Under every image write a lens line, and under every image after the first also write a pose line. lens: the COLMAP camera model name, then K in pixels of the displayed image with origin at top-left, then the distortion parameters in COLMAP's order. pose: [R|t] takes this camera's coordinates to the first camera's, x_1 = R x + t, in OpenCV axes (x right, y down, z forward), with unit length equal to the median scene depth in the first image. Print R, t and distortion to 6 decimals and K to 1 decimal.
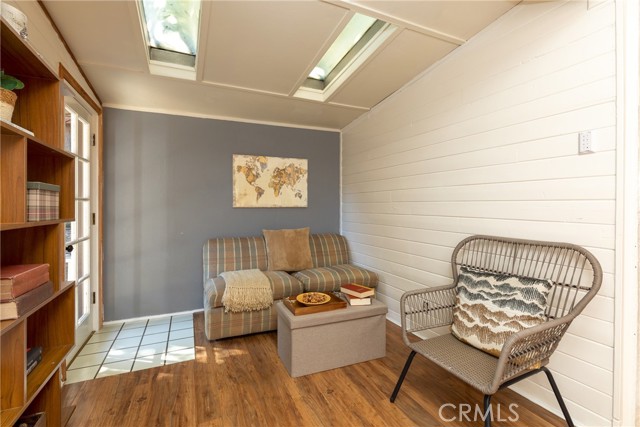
lens RADIAL K [[290.2, 0, 340.8], [0, 290.2, 209.4], [0, 0, 1]] dist [0.011722, -0.002291]
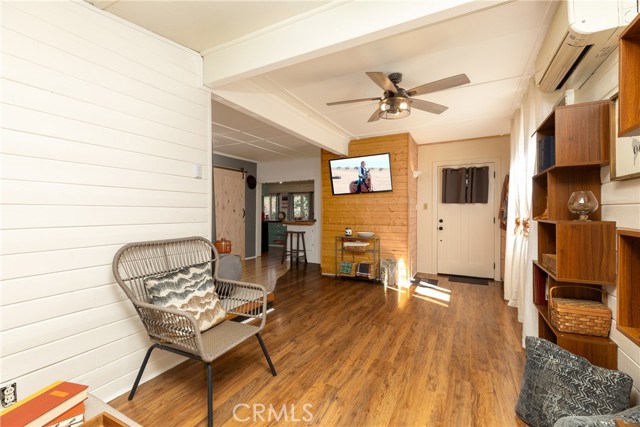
lens RADIAL K [[290.2, 0, 319.9], [0, 290.2, 211.3], [0, 0, 1]] dist [0.011722, -0.002291]
pose [[-0.575905, -0.005051, 0.817501, -0.755211], [0.005840, 0.999930, 0.010292, -0.022940], [-0.817496, 0.010701, -0.575835, 1.255331]]
